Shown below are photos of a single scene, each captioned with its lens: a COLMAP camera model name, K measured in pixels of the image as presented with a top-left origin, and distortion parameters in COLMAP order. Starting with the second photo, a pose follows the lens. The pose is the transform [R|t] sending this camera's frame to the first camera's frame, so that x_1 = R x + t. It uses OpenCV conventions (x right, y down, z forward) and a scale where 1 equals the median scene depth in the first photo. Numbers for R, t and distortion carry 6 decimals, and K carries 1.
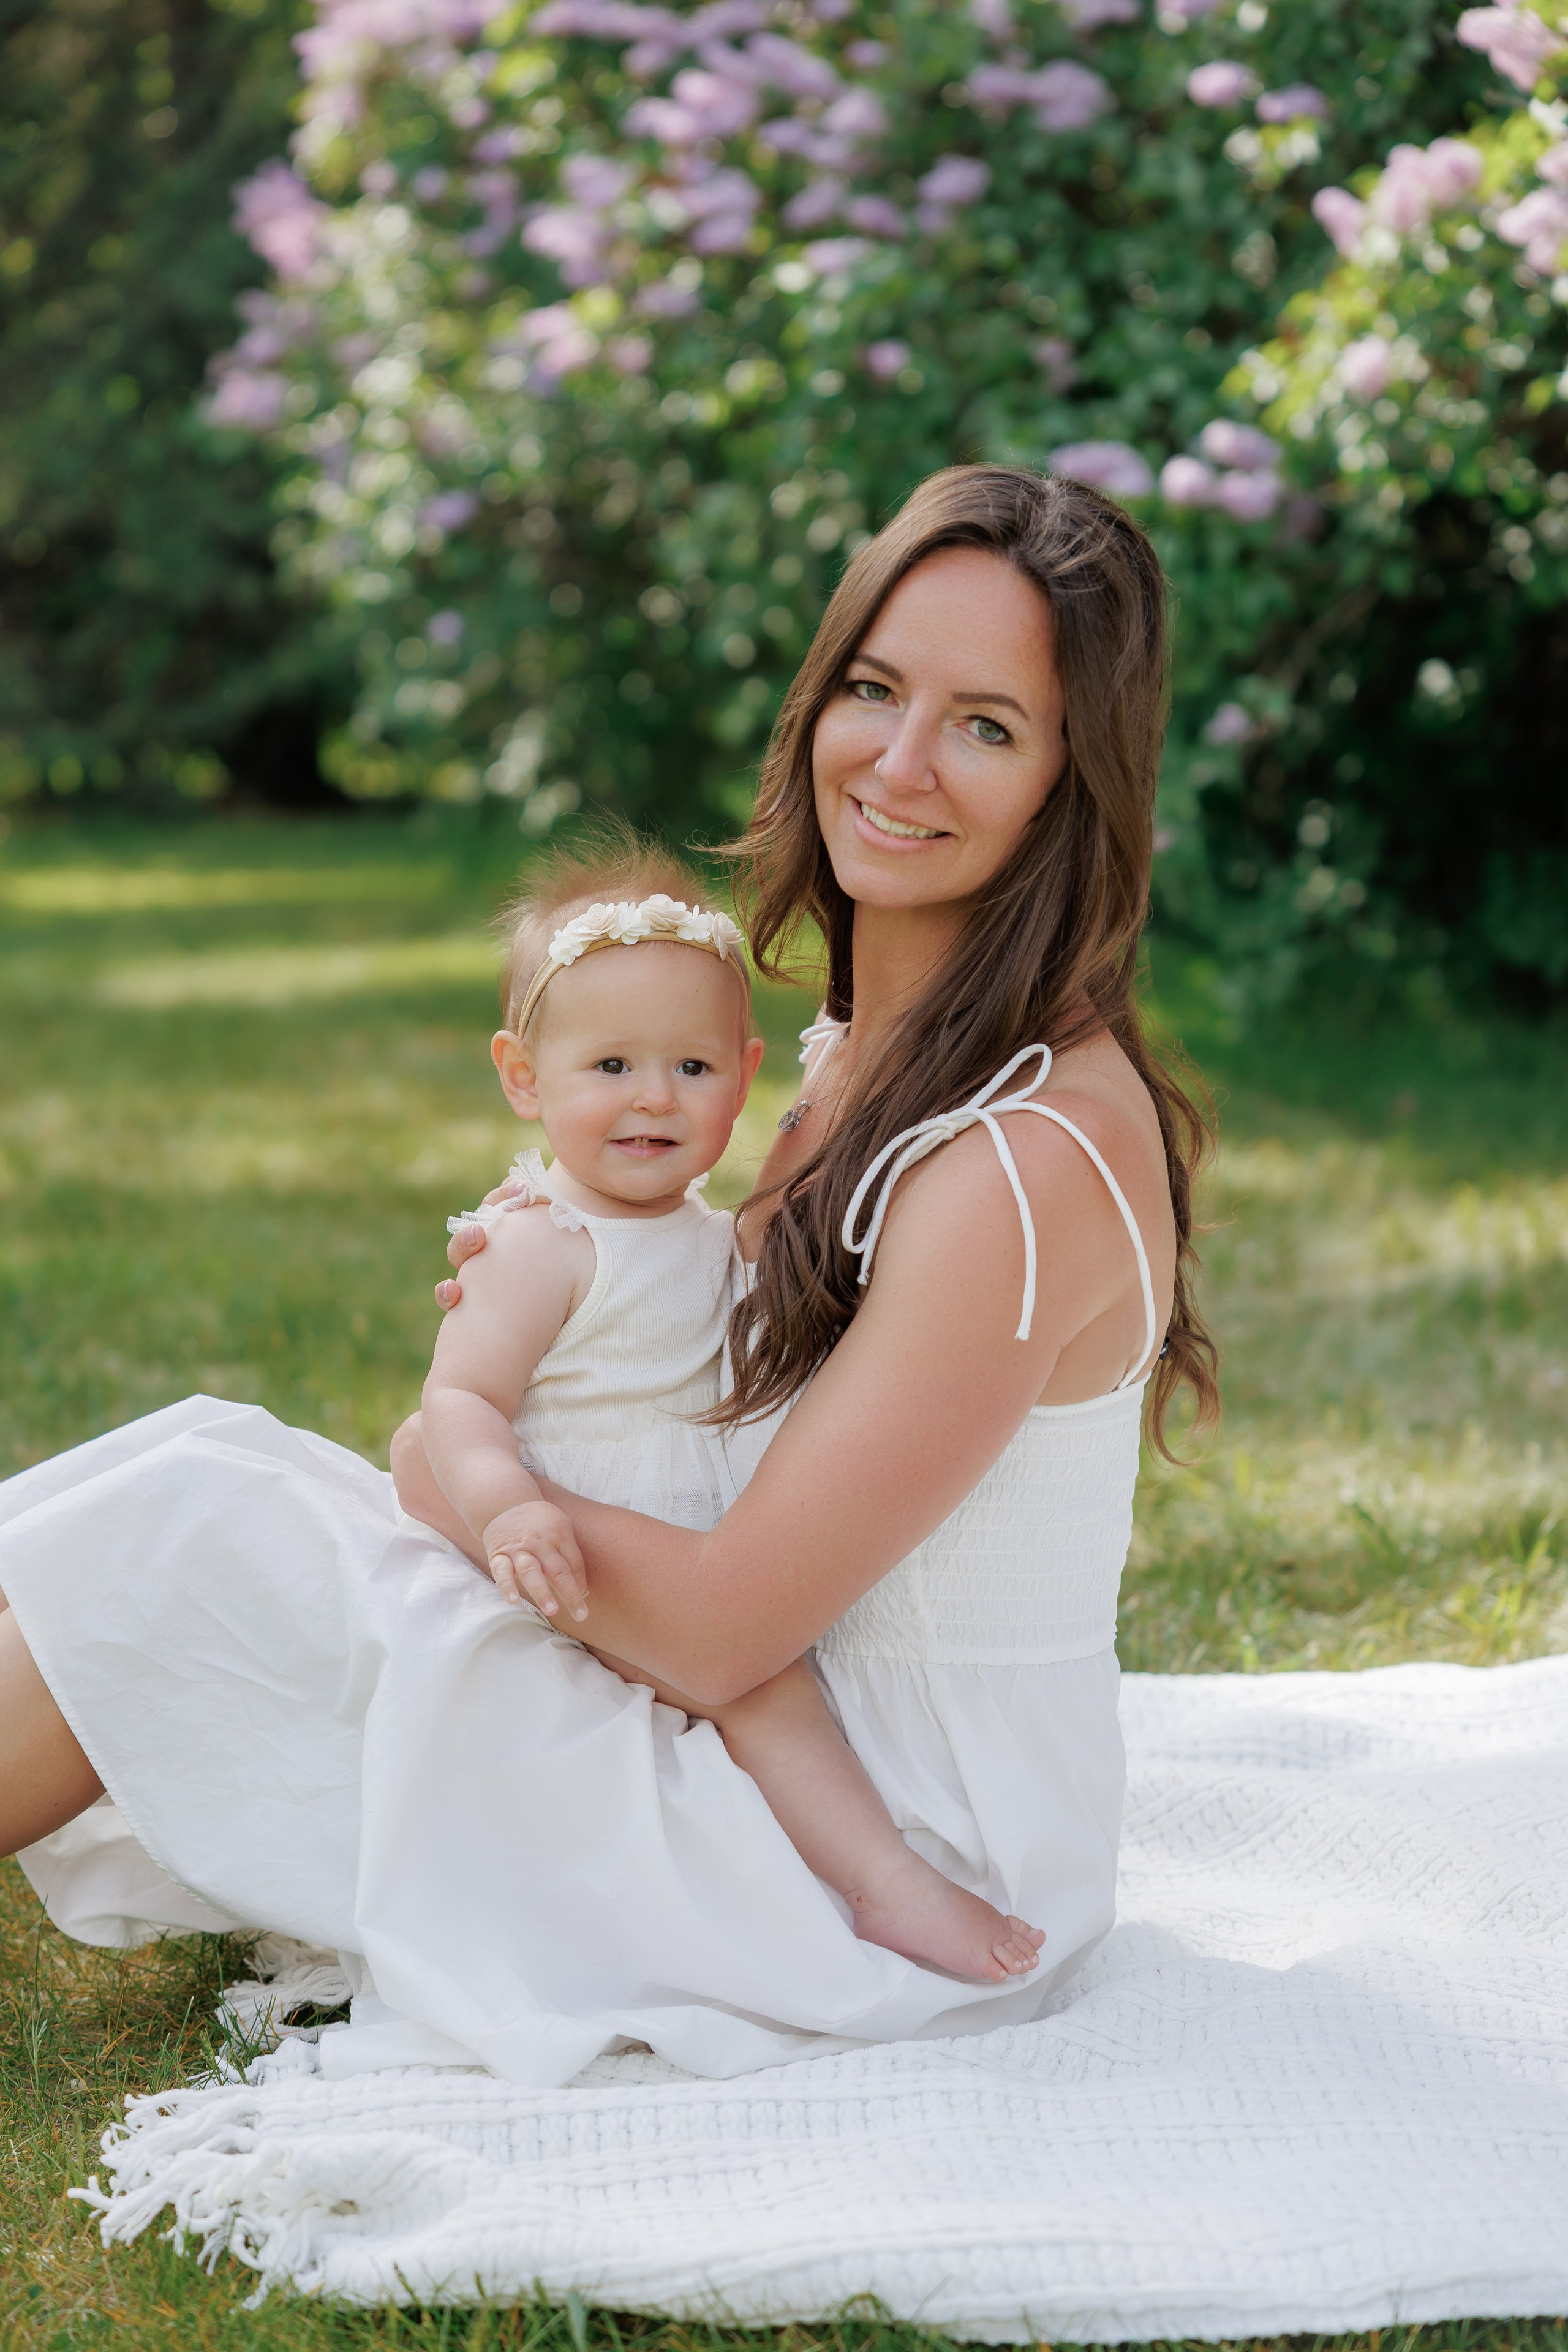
lens RADIAL K [[4603.6, 0, 790.2], [0, 4603.6, 1186.8], [0, 0, 1]] dist [0.034512, -0.116690]
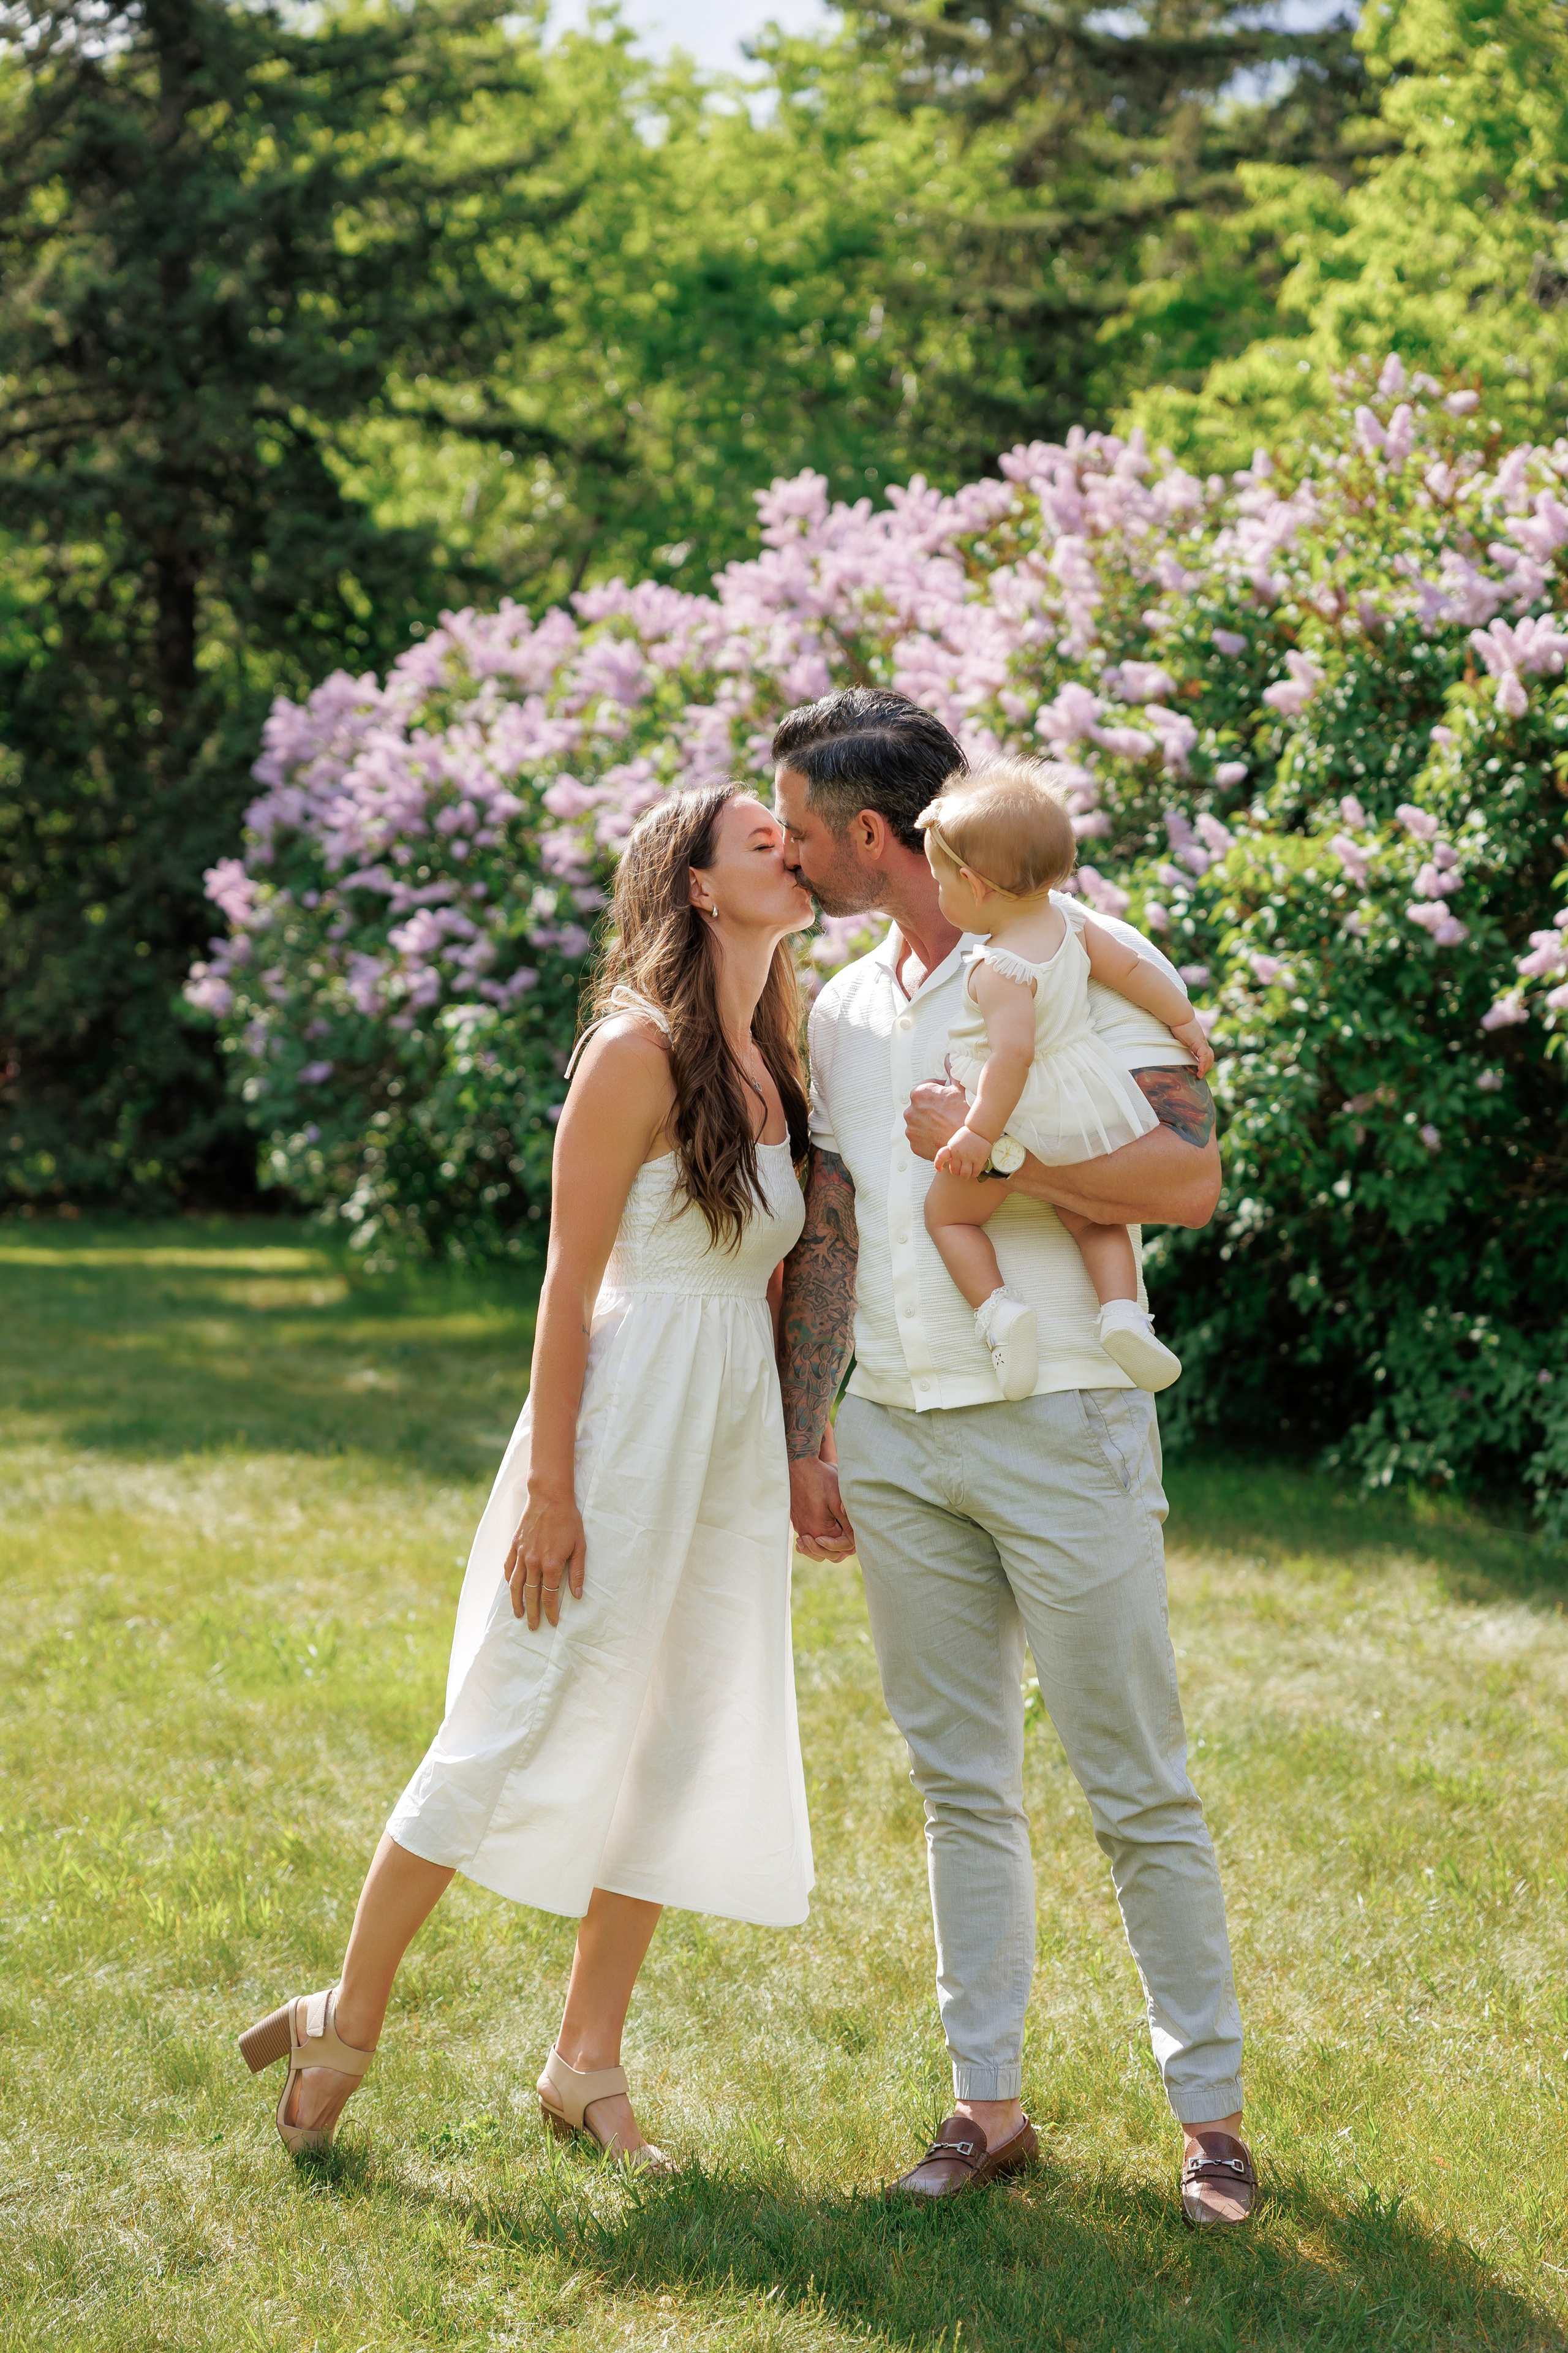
lens RADIAL K [[3713.2, 0, 711.3], [0, 3713.2, 1206.2], [0, 0, 1]] dist [0.004338, -0.081172]
pose [[0.999719, 0.012417, 0.020173, 0.285984], [-0.010807, 0.996892, -0.078034, 0.125832], [-0.021079, 0.077794, 0.996747, -2.602940]]
